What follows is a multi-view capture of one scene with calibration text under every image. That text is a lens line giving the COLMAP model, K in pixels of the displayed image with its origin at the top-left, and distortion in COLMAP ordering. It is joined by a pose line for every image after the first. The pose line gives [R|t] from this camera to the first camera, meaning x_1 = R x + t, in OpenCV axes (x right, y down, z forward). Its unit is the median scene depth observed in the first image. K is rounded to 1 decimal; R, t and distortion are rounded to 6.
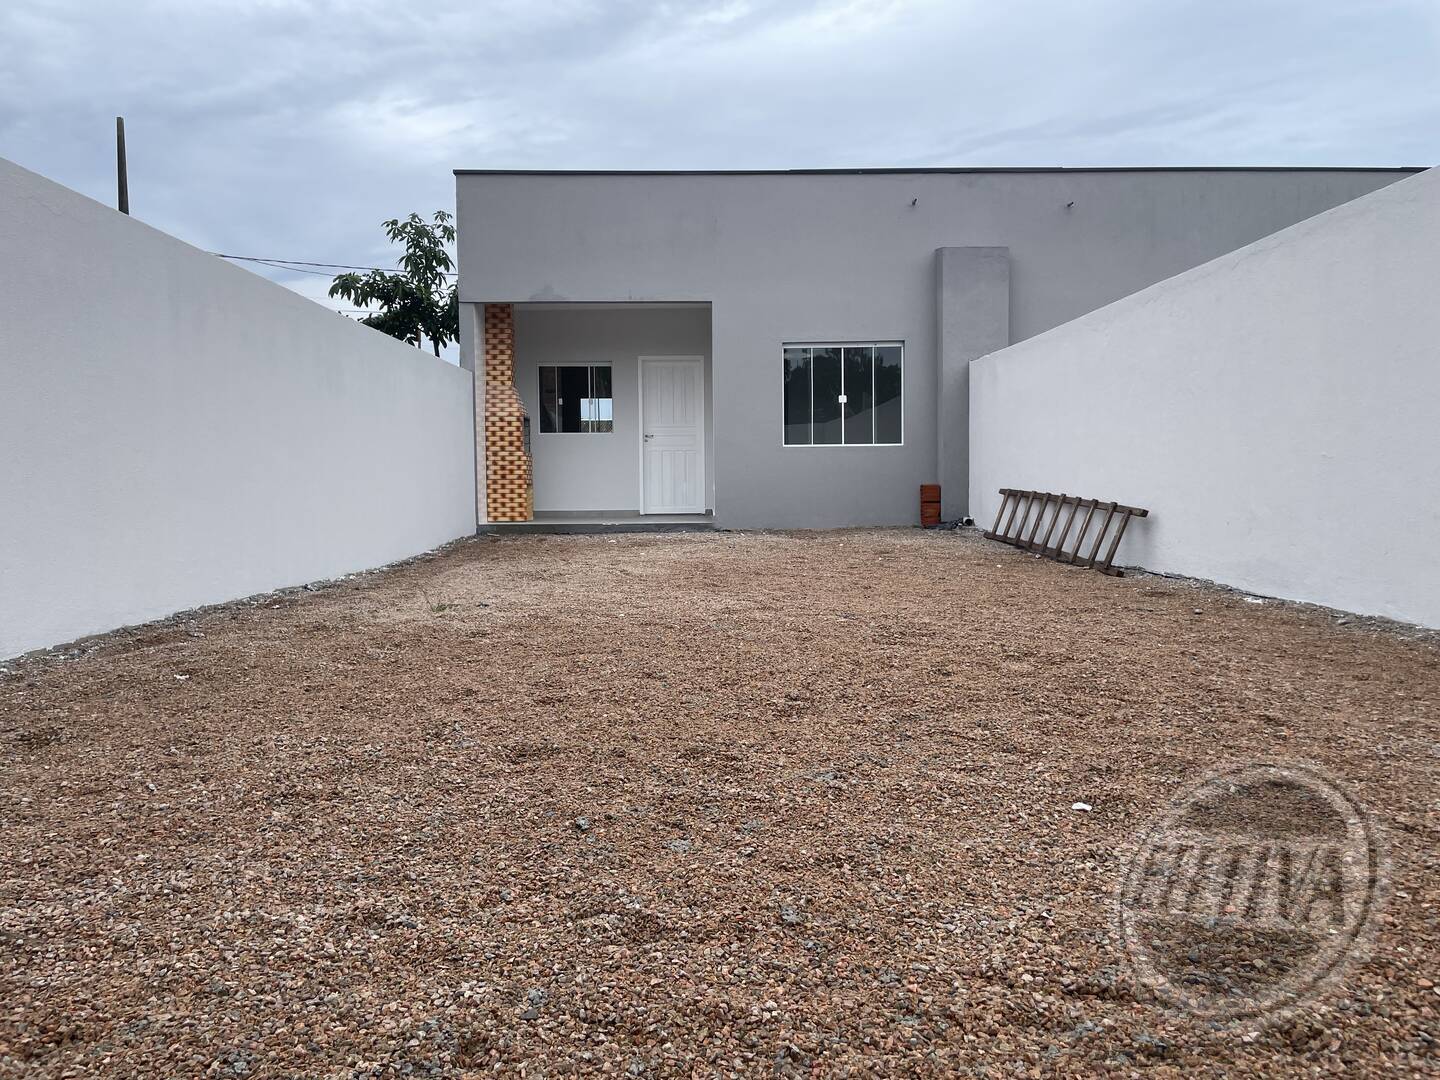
lens RADIAL K [[1085.0, 0, 729.2], [0, 1085.0, 533.5], [0, 0, 1]] dist [0.101230, -0.130508]
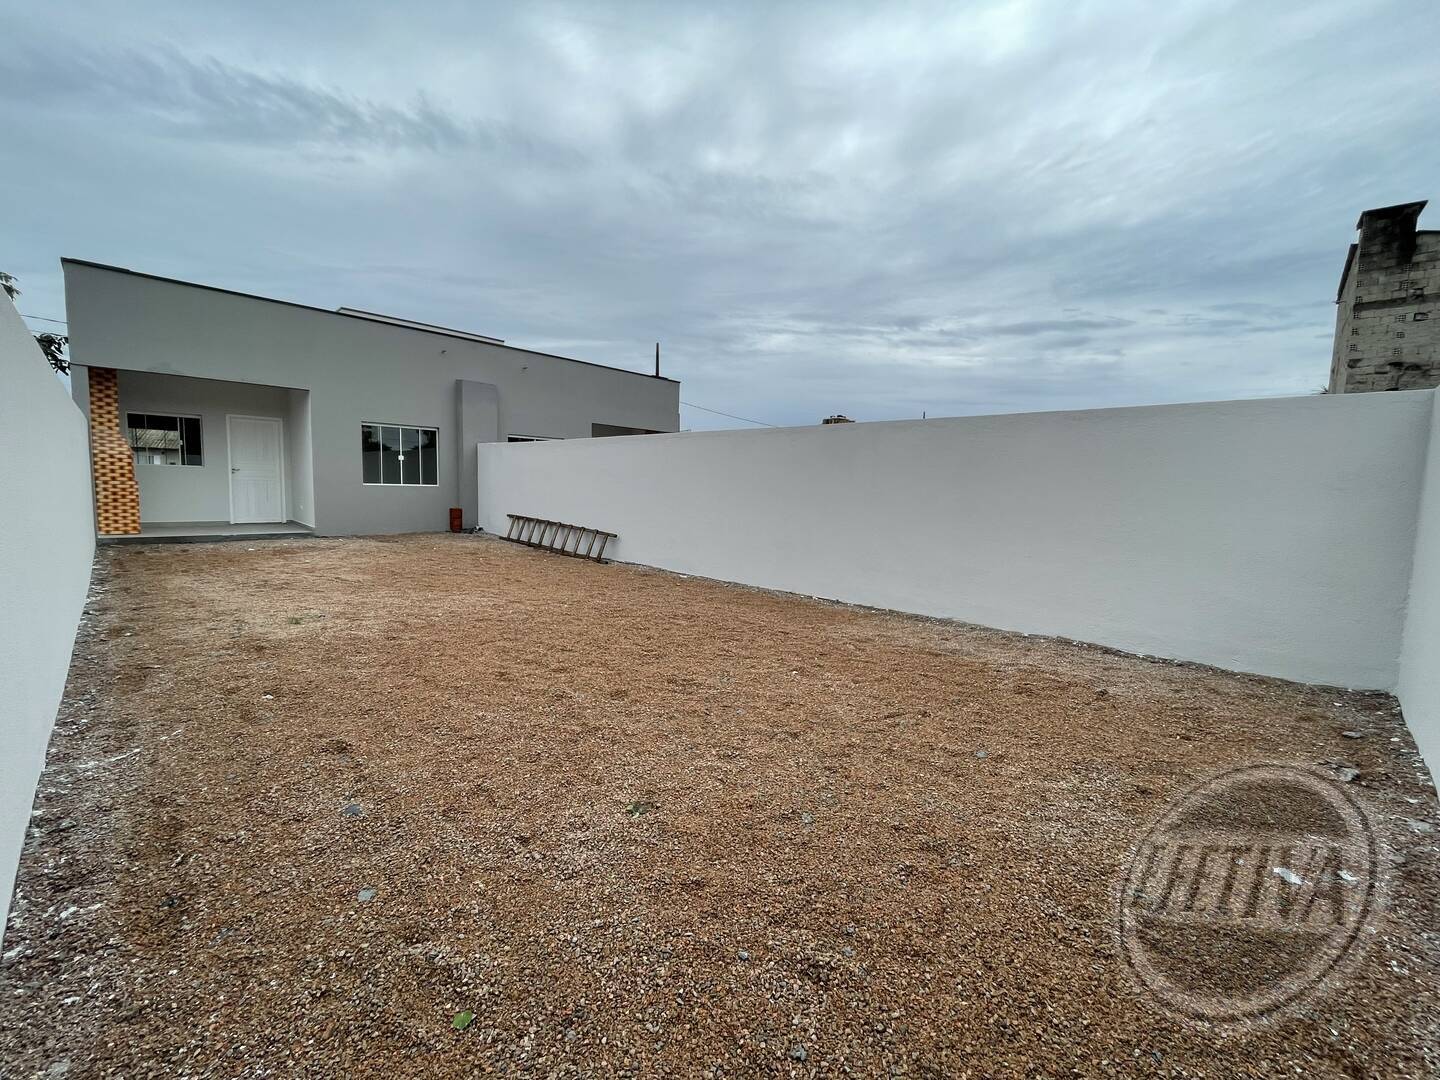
lens RADIAL K [[585.5, 0, 723.5], [0, 585.5, 540.8], [0, 0, 1]] dist [-0.003377, -0.000312]
pose [[0.710220, -0.035629, 0.703078, -0.798610], [-0.001542, 0.998637, 0.052164, -0.180230], [-0.703978, -0.038132, 0.709197, -0.061122]]
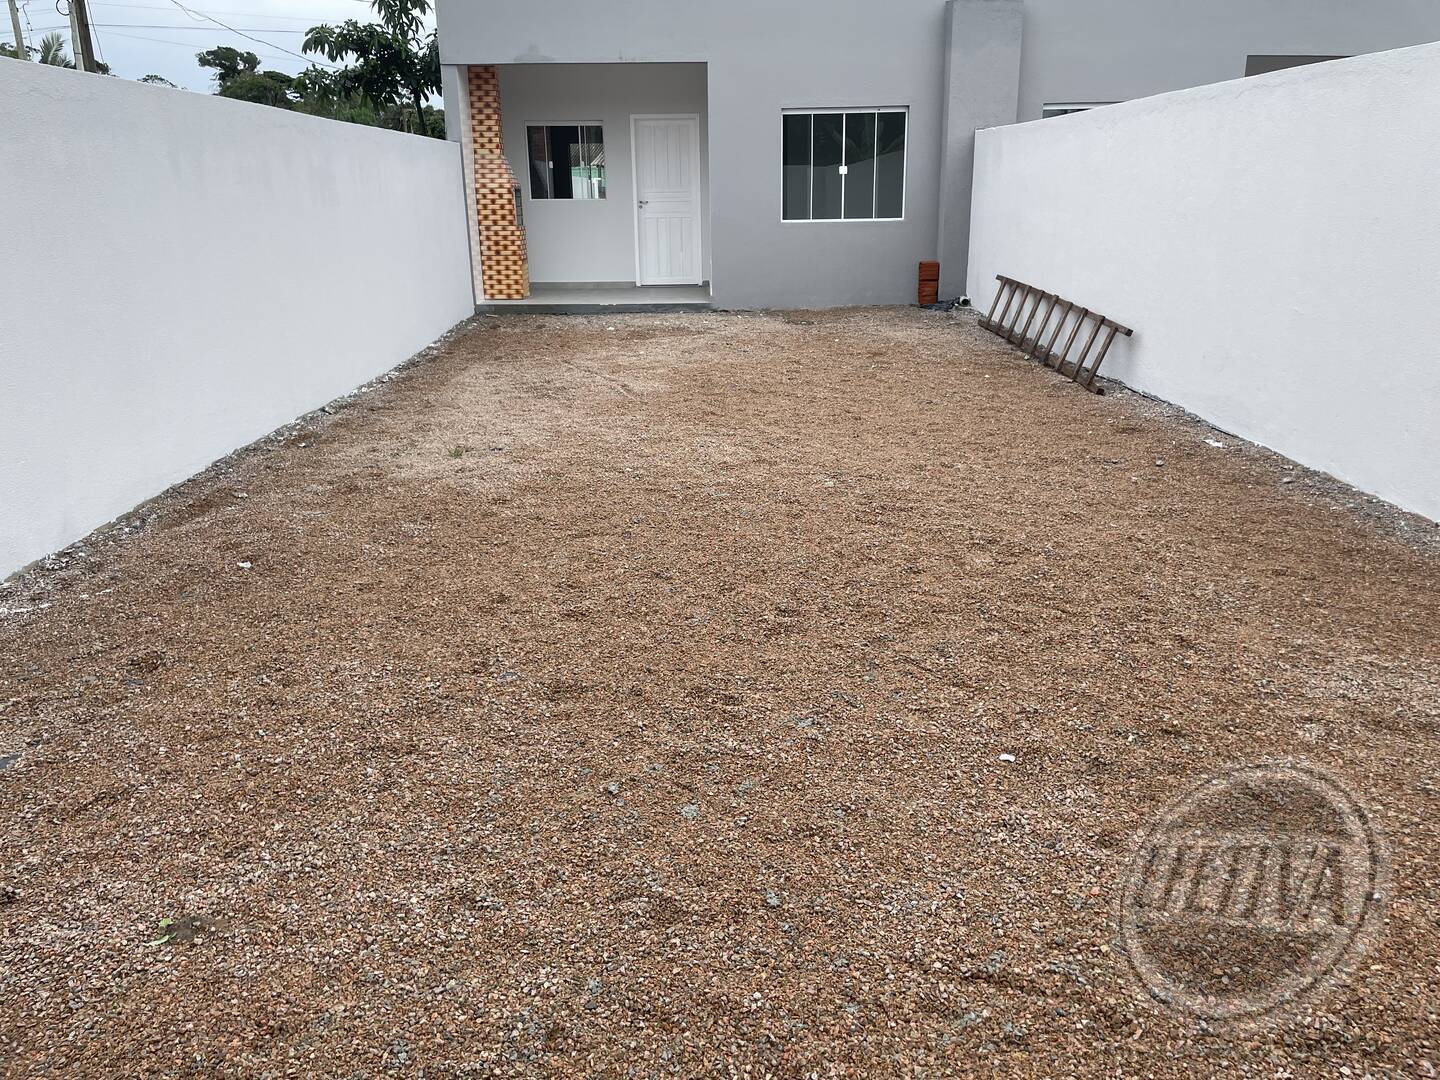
lens RADIAL K [[1085.0, 0, 729.2], [0, 1085.0, 533.5], [0, 0, 1]] dist [0.101230, -0.130508]
pose [[0.999994, -0.003099, 0.001795, 0.000332], [0.002550, 0.968021, 0.250856, -0.237718], [-0.002515, -0.250850, 0.968023, -0.112811]]
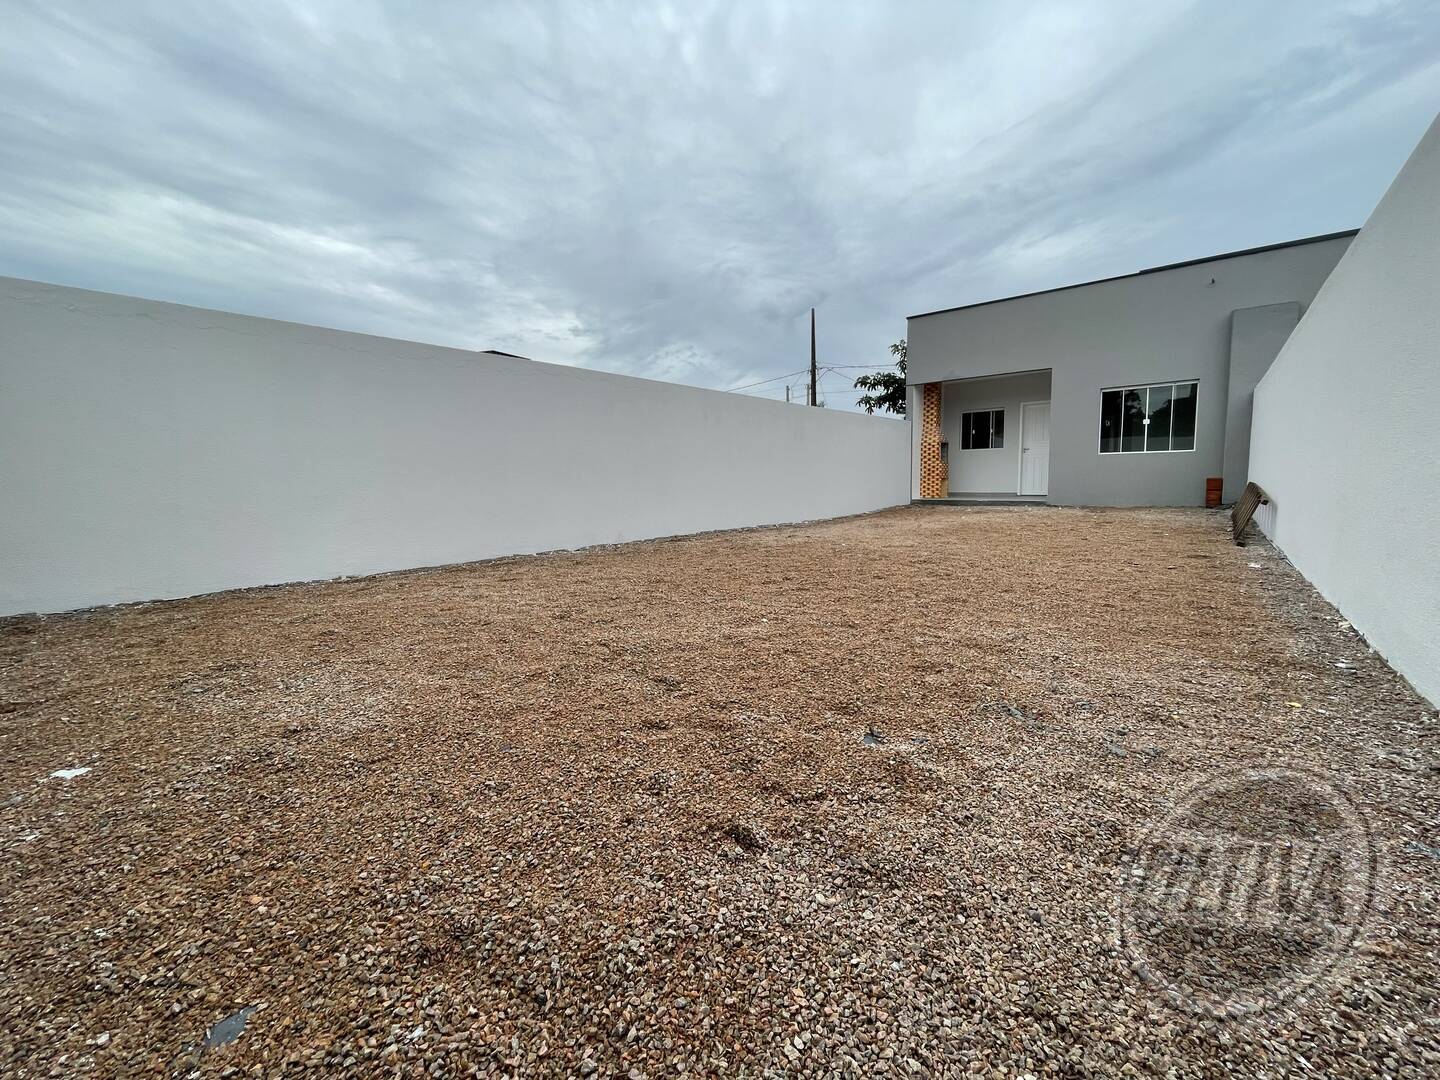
lens RADIAL K [[585.5, 0, 723.5], [0, 585.5, 540.8], [0, 0, 1]] dist [-0.003377, -0.000312]
pose [[0.754841, 0.066440, -0.652534, 0.863610], [-0.024989, 0.997047, 0.072610, -0.007758], [0.655432, -0.038503, 0.754272, -0.051706]]
